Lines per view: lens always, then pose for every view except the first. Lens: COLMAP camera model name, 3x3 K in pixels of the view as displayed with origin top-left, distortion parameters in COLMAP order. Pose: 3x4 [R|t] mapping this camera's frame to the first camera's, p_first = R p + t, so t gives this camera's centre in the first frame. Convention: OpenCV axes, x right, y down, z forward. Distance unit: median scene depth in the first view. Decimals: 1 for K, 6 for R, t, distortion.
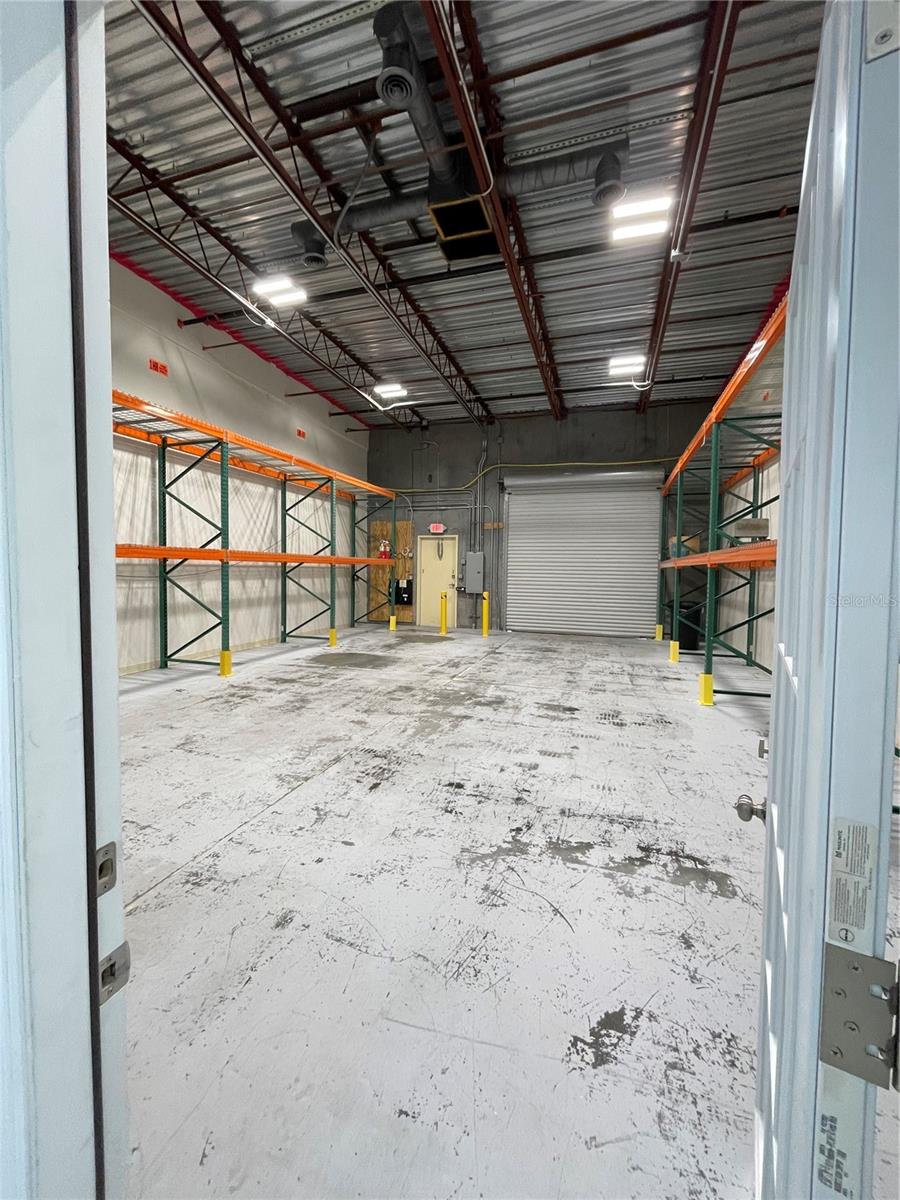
lens RADIAL K [[486.0, 0, 446.7], [0, 486.0, 592.6], [0, 0, 1]] dist [-0.001122, 0.000184]
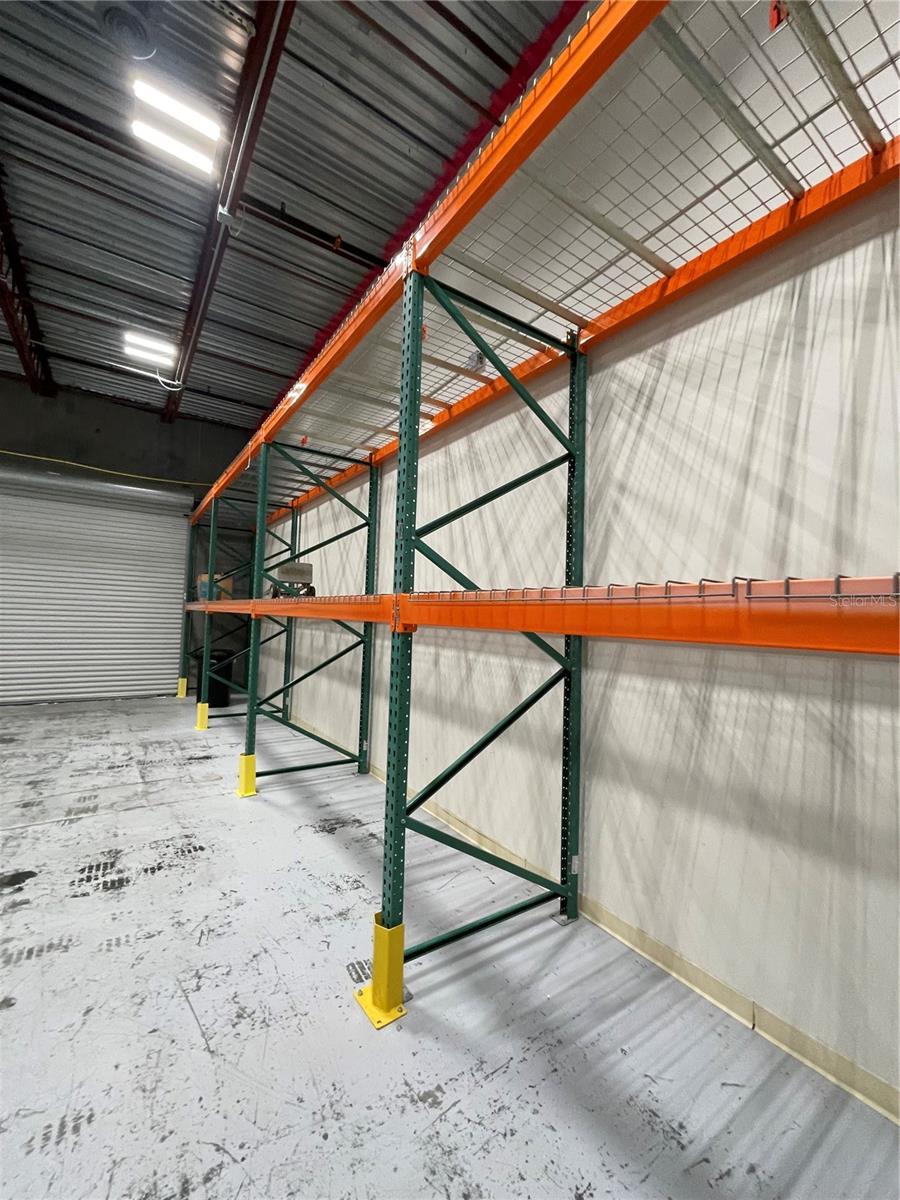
lens RADIAL K [[486.0, 0, 446.7], [0, 486.0, 592.6], [0, 0, 1]] dist [-0.001122, 0.000184]
pose [[0.611324, 0.048862, 0.789871, 0.103593], [0.010103, 0.997529, -0.069527, -0.035642], [-0.791316, 0.050484, 0.609320, 0.268034]]
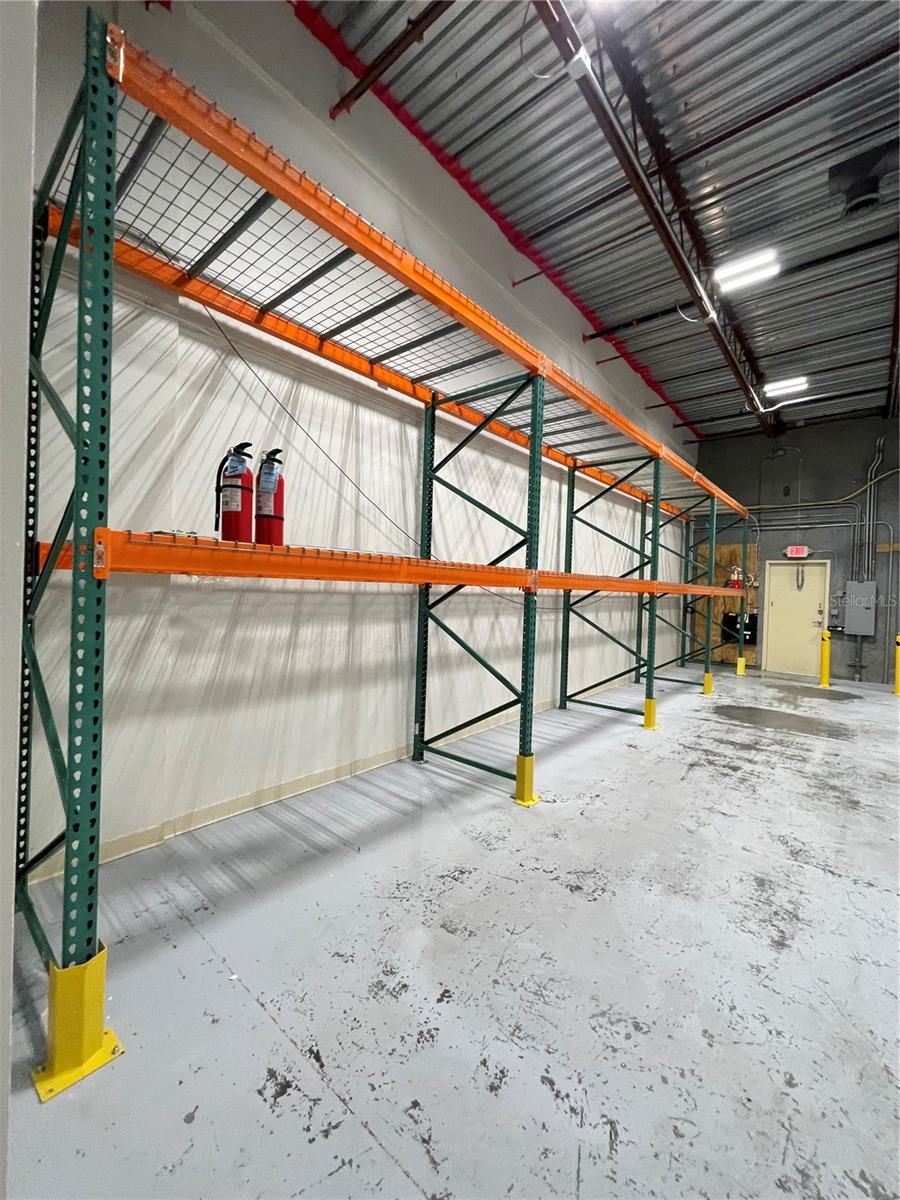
lens RADIAL K [[485.8, 0, 448.4], [0, 485.8, 592.0], [0, 0, 1]] dist [-0.000930, 0.000036]
pose [[0.922243, 0.017769, -0.386201, -0.572361], [-0.037096, 0.998401, -0.042648, -0.022694], [0.384826, 0.053659, 0.921428, 0.081962]]
